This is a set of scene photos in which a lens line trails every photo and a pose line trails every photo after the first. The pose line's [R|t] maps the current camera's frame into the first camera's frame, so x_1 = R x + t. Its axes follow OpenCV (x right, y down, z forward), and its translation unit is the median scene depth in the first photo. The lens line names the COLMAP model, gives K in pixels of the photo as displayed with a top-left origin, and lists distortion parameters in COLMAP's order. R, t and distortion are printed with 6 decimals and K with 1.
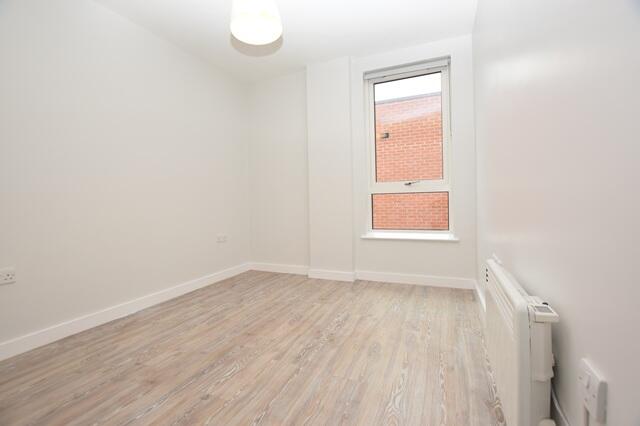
lens RADIAL K [[275.9, 0, 321.1], [0, 275.9, 210.5], [0, 0, 1]] dist [-0.024388, 0.002427]
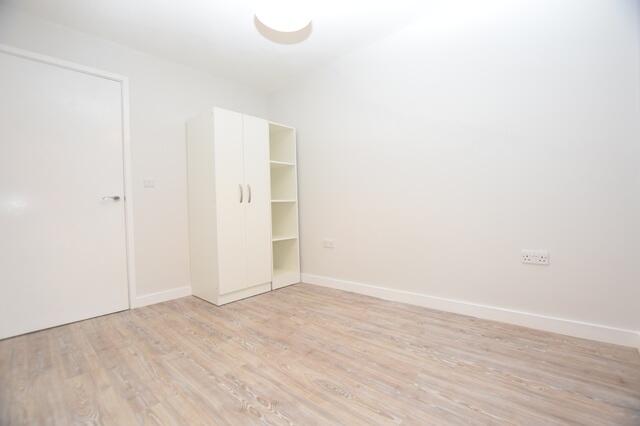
lens RADIAL K [[275.9, 0, 319.8], [0, 275.9, 213.6], [0, 0, 1]] dist [-0.024388, 0.002427]
pose [[-0.300908, 0.050887, -0.952294, 0.545381], [0.014342, 0.998704, 0.048835, -0.049057], [0.953545, 0.001037, -0.301248, 1.247364]]
